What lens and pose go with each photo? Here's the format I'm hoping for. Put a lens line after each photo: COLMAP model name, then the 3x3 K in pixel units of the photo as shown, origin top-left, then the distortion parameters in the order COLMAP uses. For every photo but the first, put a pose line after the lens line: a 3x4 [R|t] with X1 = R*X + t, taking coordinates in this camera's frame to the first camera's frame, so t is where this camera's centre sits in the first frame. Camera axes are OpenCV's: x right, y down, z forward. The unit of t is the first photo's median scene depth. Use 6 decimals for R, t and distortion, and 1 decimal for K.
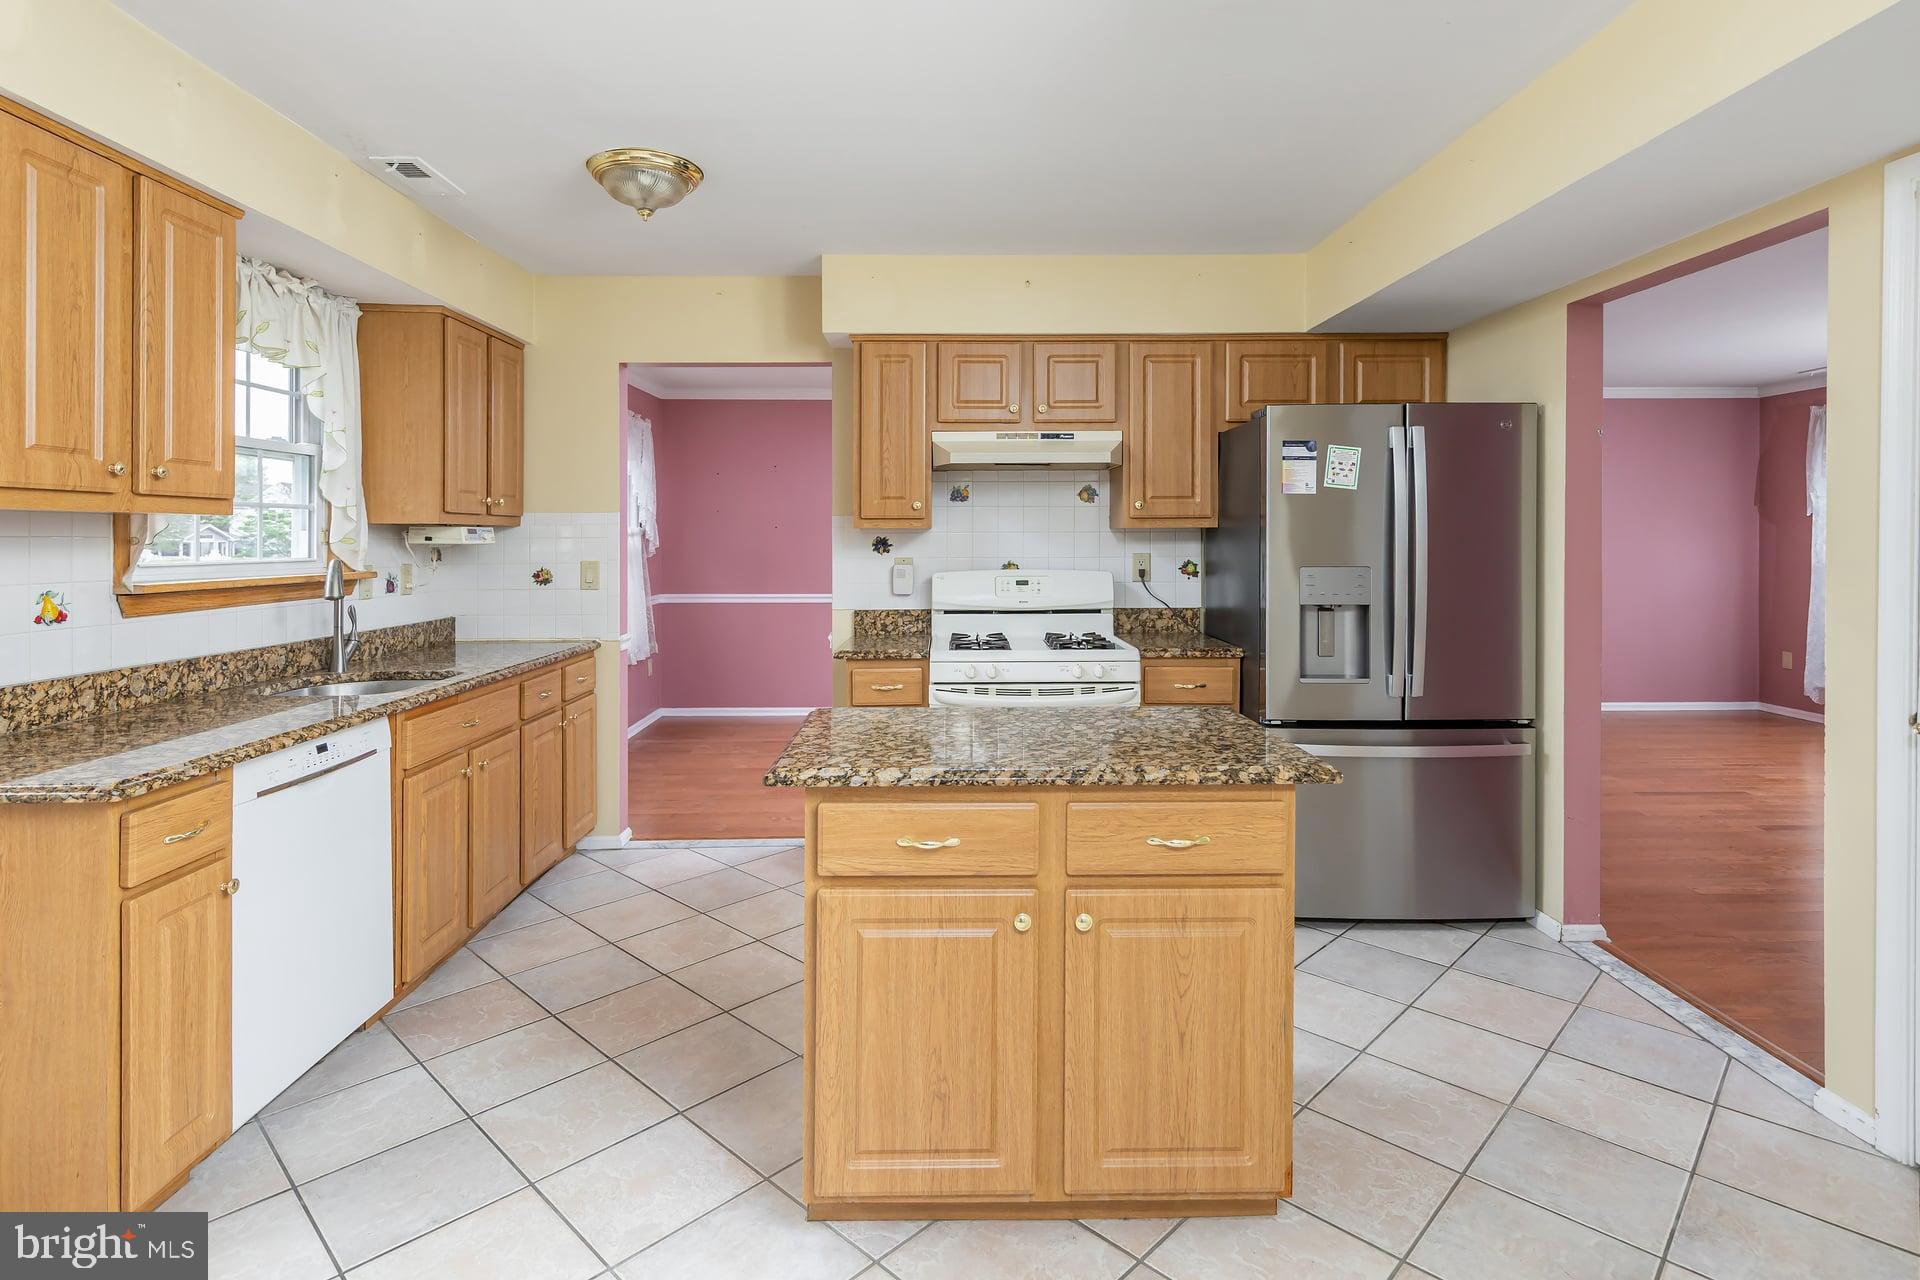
lens RADIAL K [[962.7, 0, 941.8], [0, 962.7, 543.4], [0, 0, 1]] dist [0.003113, 0.001111]
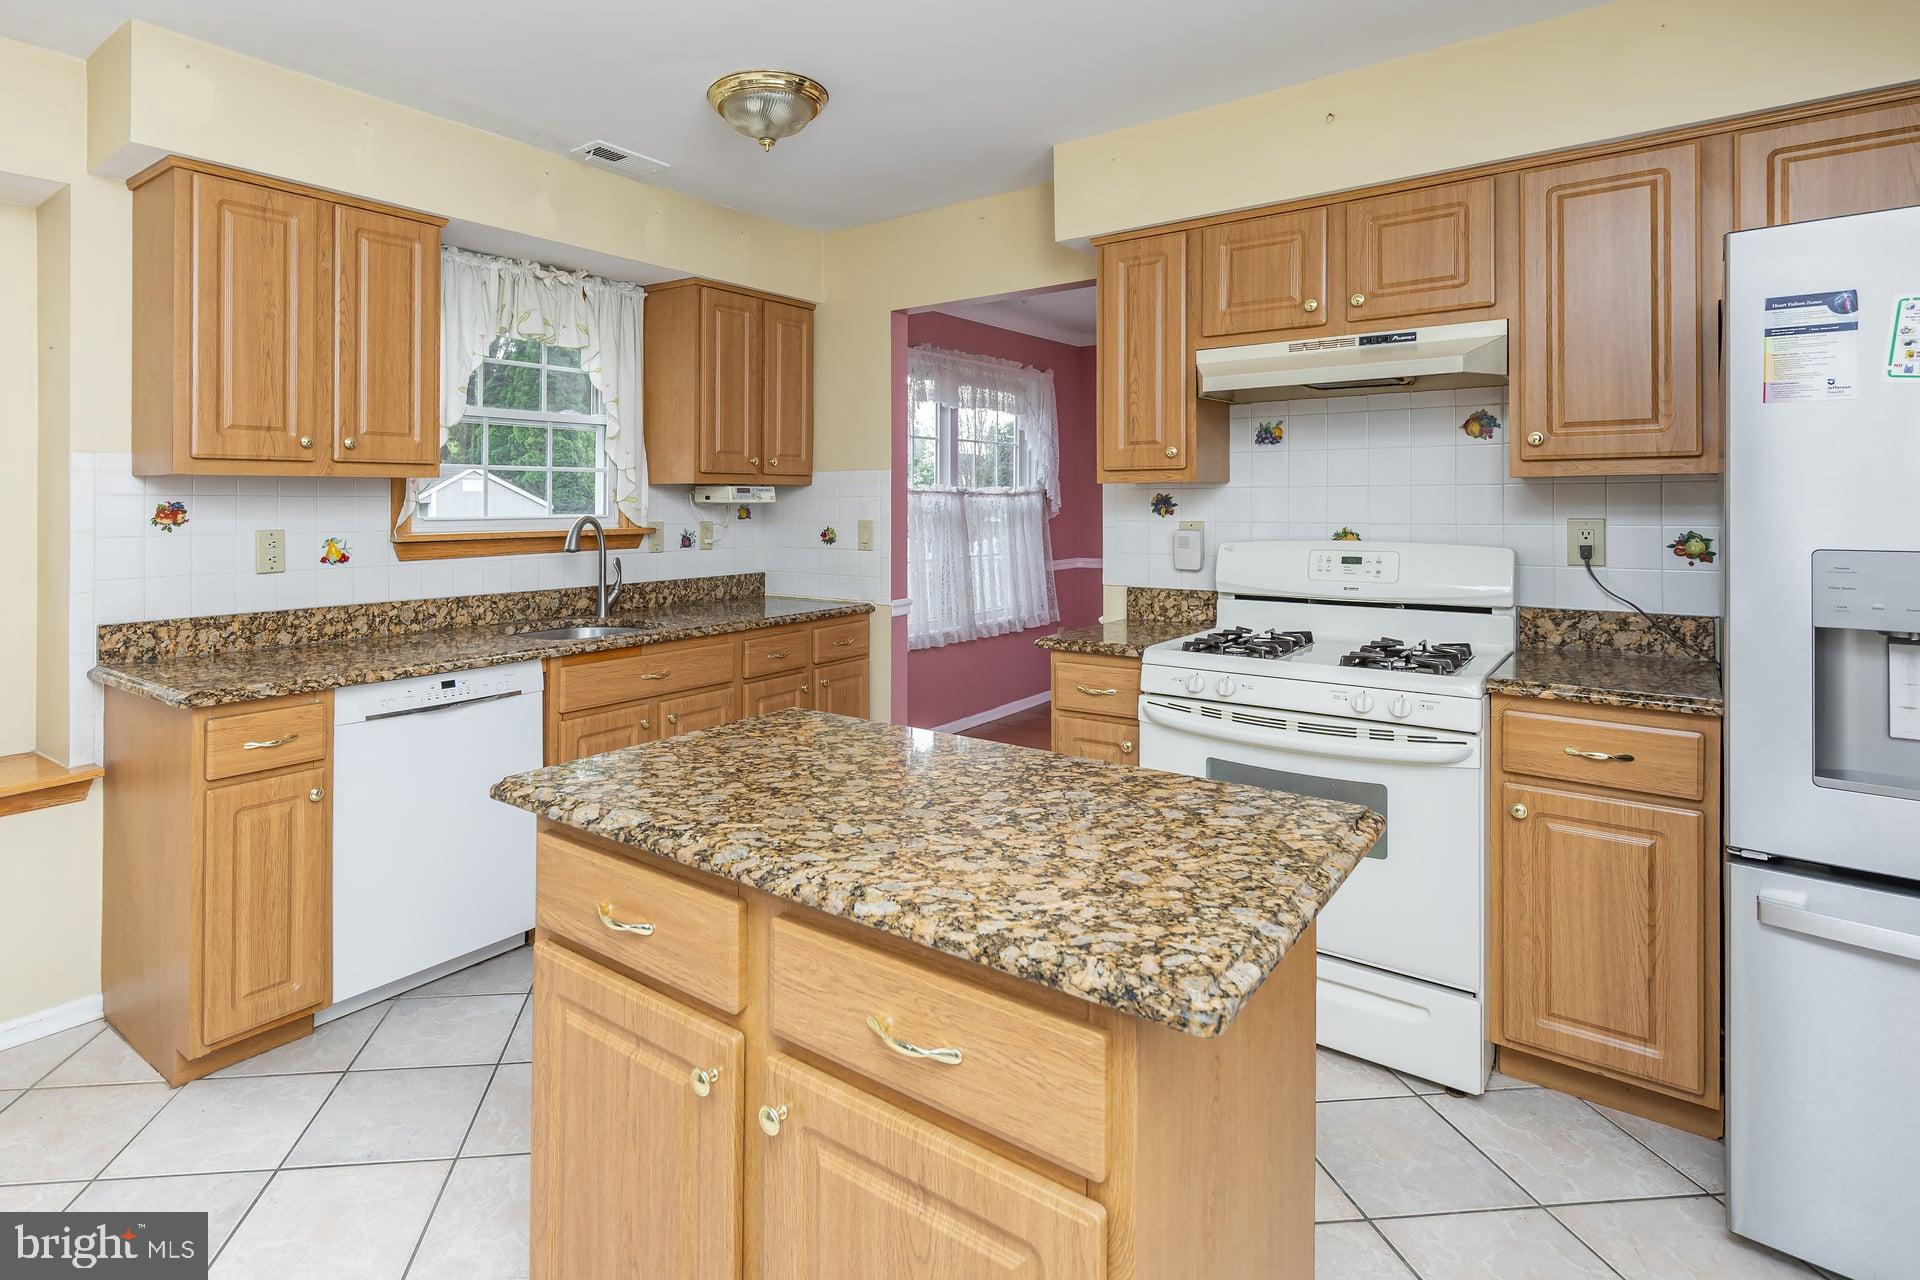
lens RADIAL K [[982.1, 0, 839.0], [0, 982.1, 497.2], [0, 0, 1]] dist [0.004071, -0.002250]
pose [[0.768273, -0.003113, -0.640115, 0.355397], [-0.001241, 0.999979, -0.006354, 0.001607], [0.640121, 0.005676, 0.768253, 0.335361]]
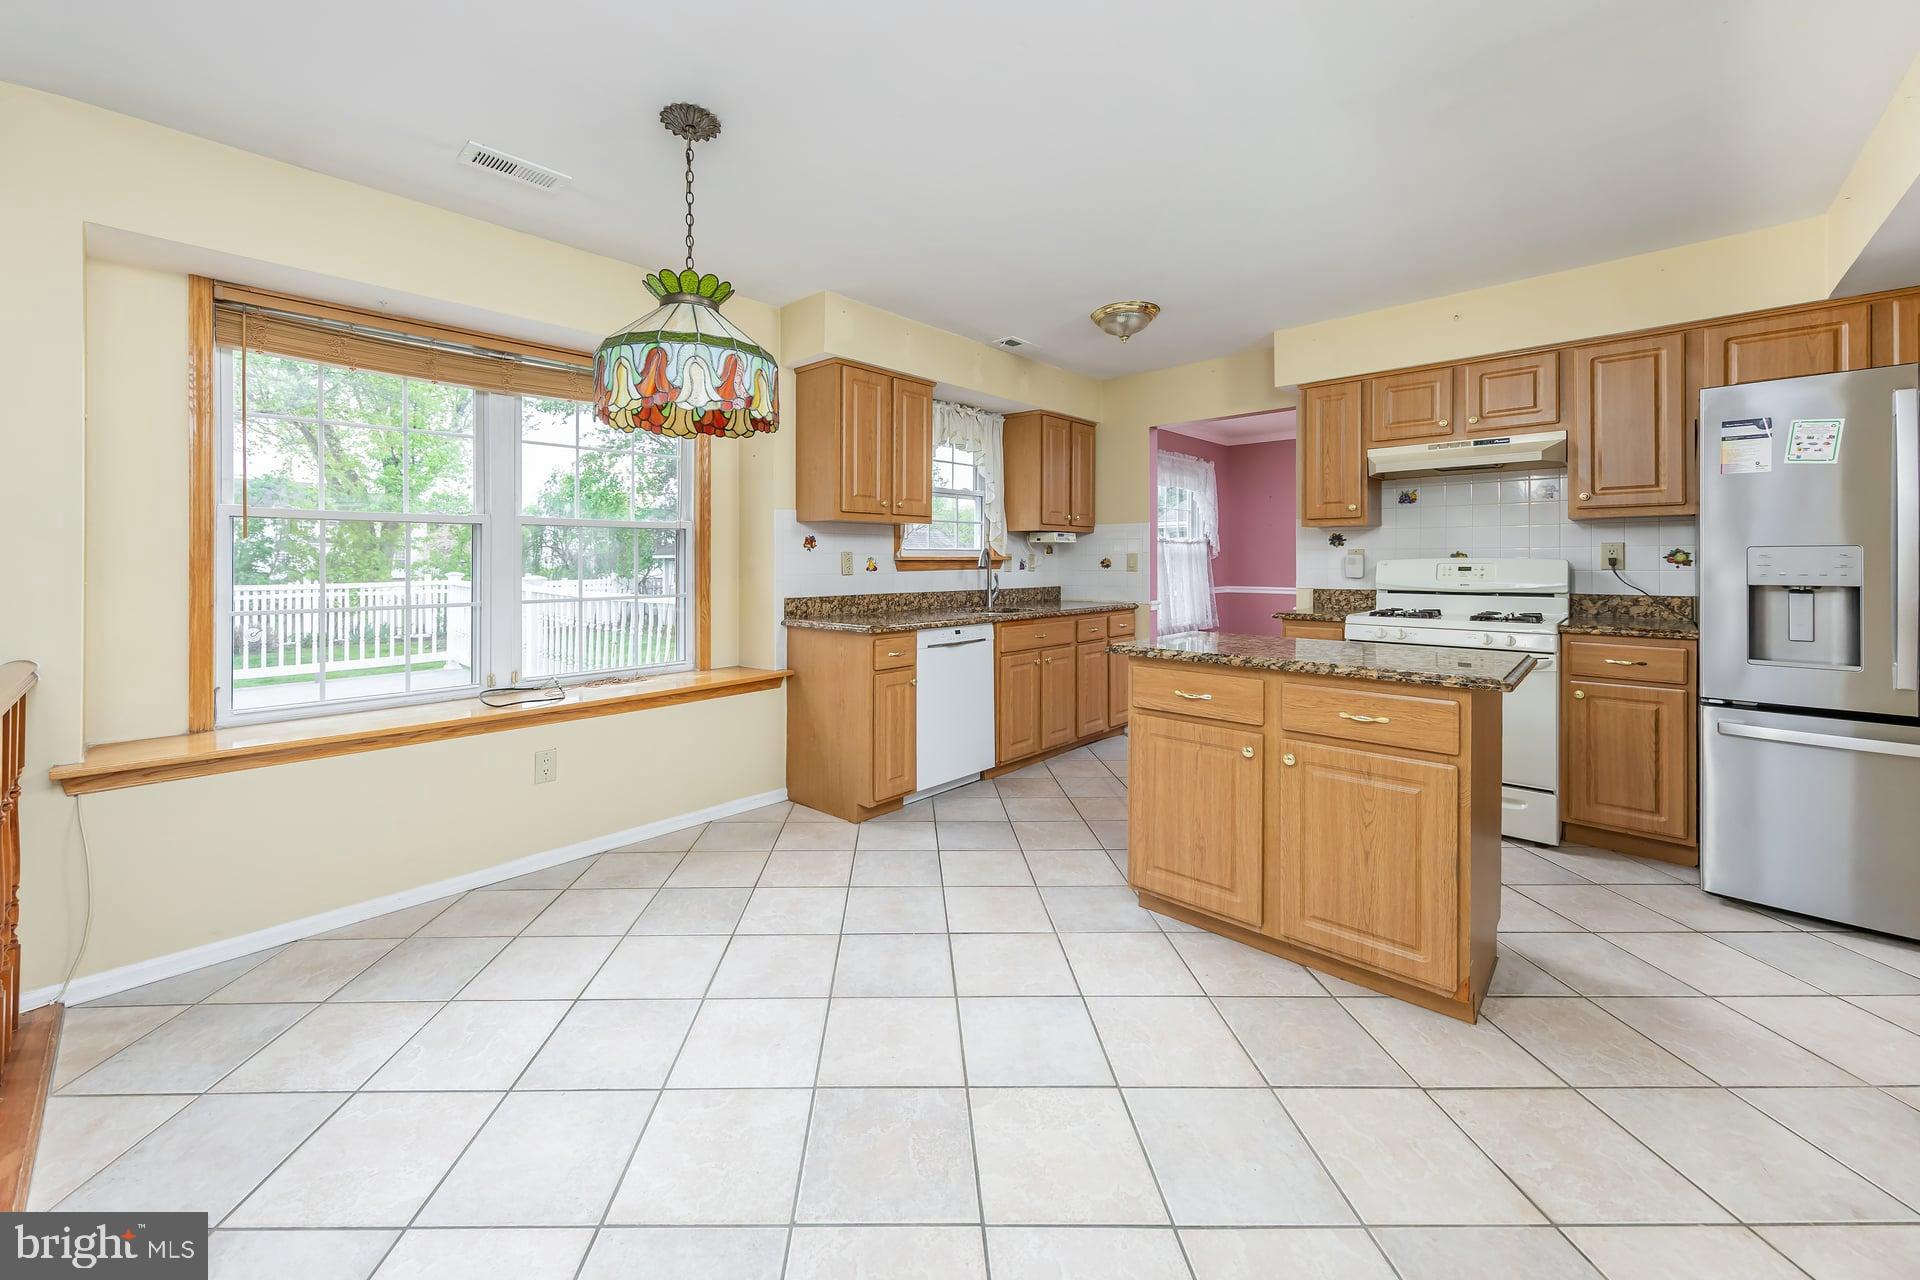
lens RADIAL K [[723.2, 0, 917.1], [0, 723.2, 556.4], [0, 0, 1]] dist [0.002671, -0.000691]
pose [[0.709632, -0.002960, -0.704566, 0.332024], [-0.002262, 0.999976, -0.006480, 0.046787], [0.704568, 0.006193, 0.709609, -0.150453]]
